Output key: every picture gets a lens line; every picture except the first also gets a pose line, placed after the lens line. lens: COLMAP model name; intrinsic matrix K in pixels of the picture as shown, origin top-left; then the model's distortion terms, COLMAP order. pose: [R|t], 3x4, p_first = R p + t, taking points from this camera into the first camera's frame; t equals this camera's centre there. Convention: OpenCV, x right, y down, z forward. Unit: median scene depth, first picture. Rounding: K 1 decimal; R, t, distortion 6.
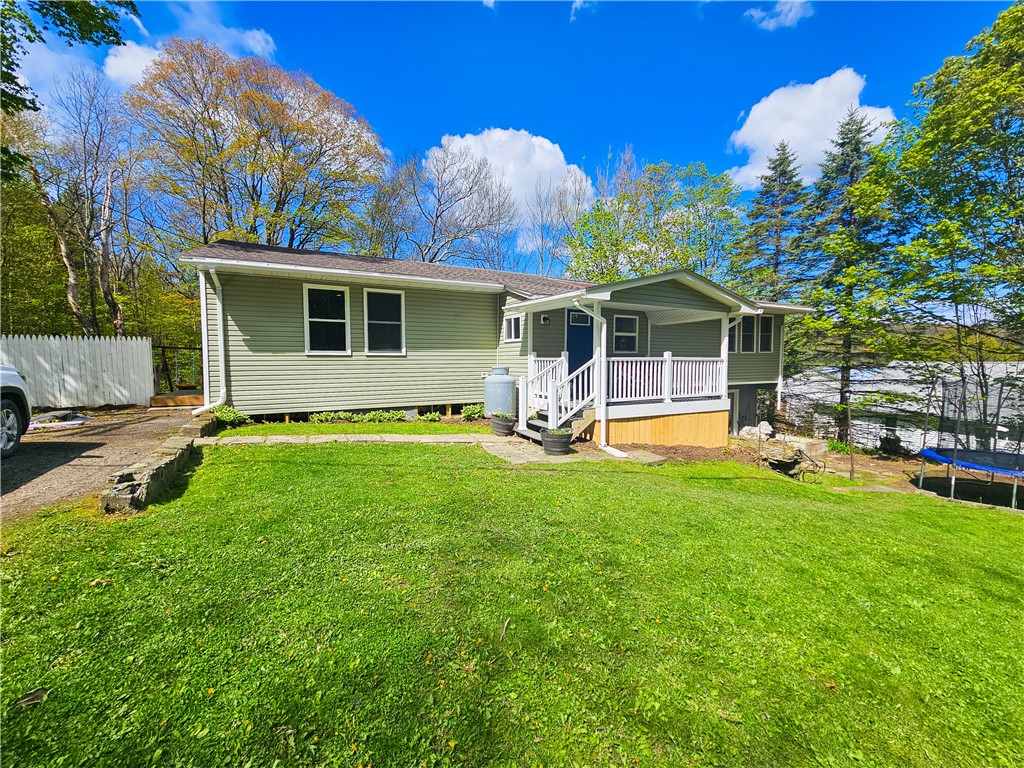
lens RADIAL K [[417.6, 0, 513.3], [0, 417.6, 387.2], [0, 0, 1]] dist [-0.000932, -0.002247]
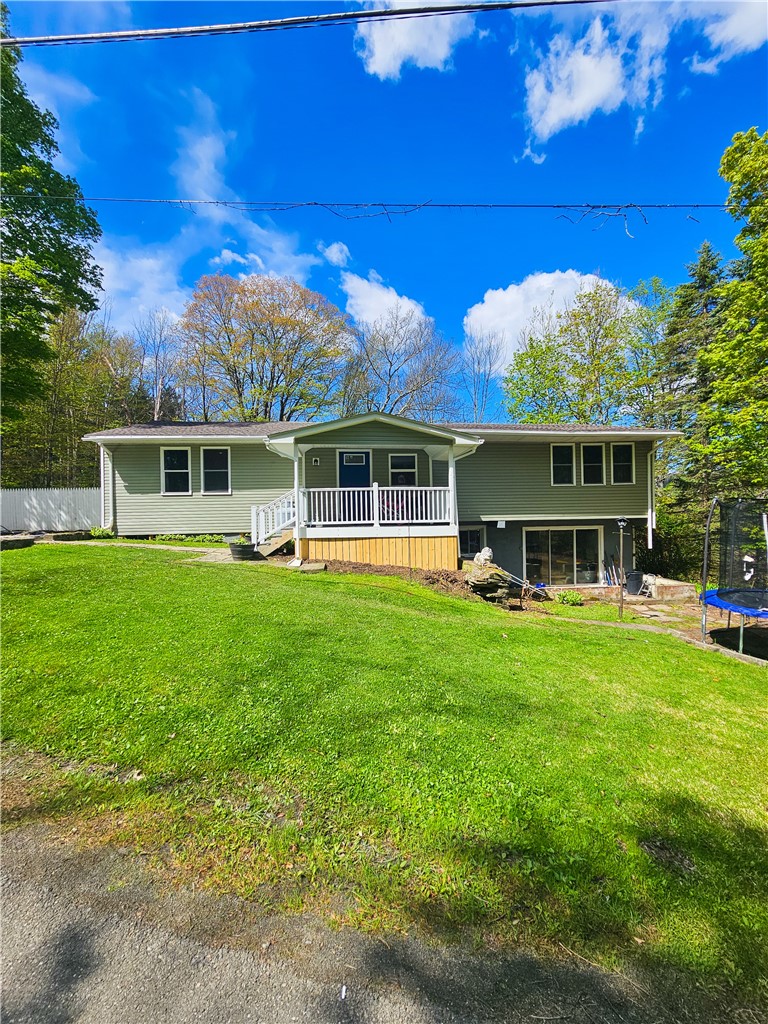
lens RADIAL K [[417.6, 0, 379.7], [0, 417.6, 510.0], [0, 0, 1]] dist [-0.000932, -0.002247]
pose [[0.926123, -0.014132, -0.376958, 0.728038], [-0.009581, 0.998094, -0.060959, 0.054083], [0.377101, 0.060067, 0.924222, -0.054983]]
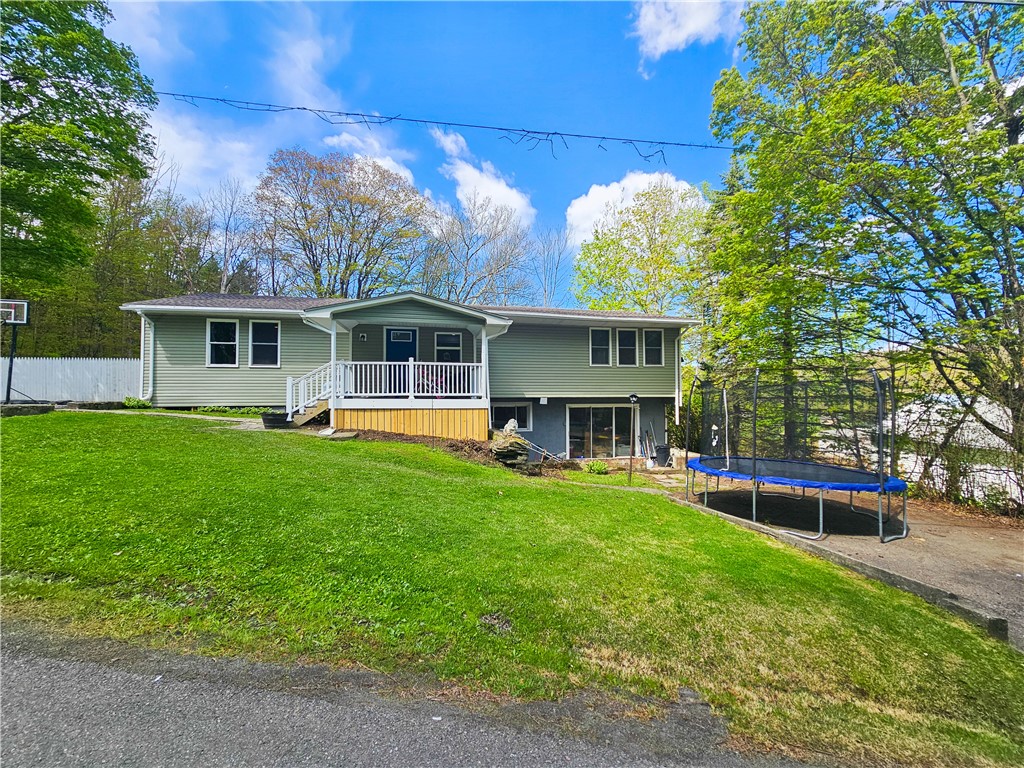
lens RADIAL K [[417.6, 0, 512.3], [0, 417.6, 379.2], [0, 0, 1]] dist [-0.000932, -0.002247]
pose [[0.960333, -0.008564, -0.278723, 0.891023], [-0.018469, 0.995380, -0.094217, 0.079650], [0.278242, 0.095628, 0.955739, -0.080711]]
